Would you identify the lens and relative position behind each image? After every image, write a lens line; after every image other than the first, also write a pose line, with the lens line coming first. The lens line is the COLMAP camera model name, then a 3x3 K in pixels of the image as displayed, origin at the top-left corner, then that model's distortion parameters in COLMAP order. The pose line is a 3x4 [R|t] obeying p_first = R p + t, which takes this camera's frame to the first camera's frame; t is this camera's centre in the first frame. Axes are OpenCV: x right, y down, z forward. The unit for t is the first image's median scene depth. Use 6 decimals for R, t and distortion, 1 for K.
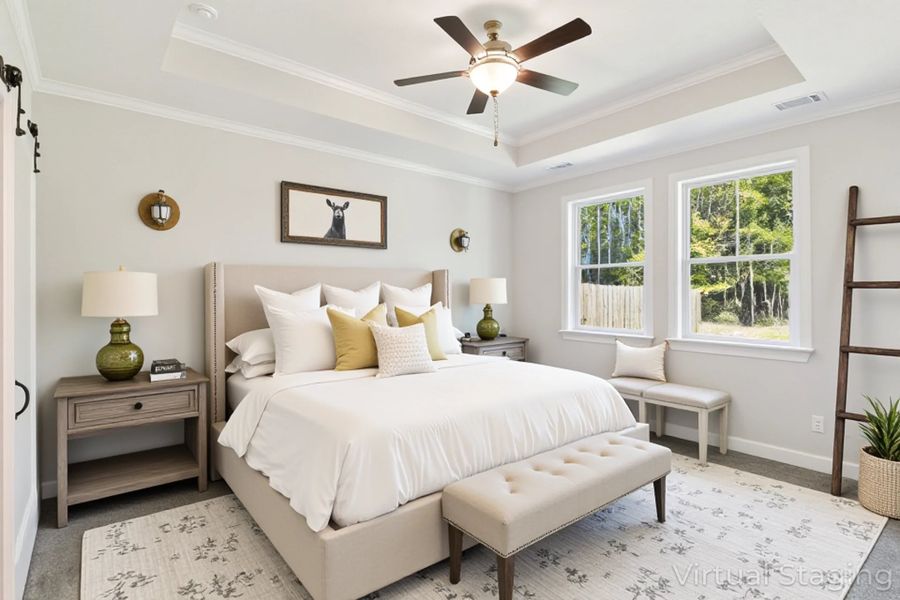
lens RADIAL K [[455.0, 0, 454.1], [0, 455.0, 299.3], [0, 0, 1]] dist [0.006749, 0.006372]
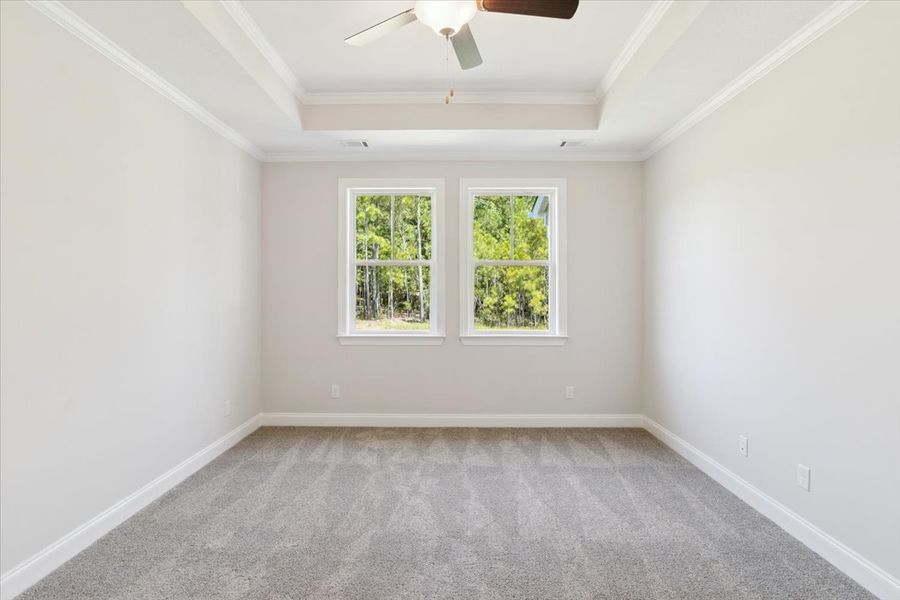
lens RADIAL K [[442.6, 0, 450.8], [0, 442.6, 297.3], [0, 0, 1]] dist [-0.023562, -0.000742]
pose [[0.634674, -0.006505, 0.772752, -0.292055], [0.007021, 0.999972, 0.002651, -0.004183], [-0.772748, 0.003743, 0.634702, 0.329901]]
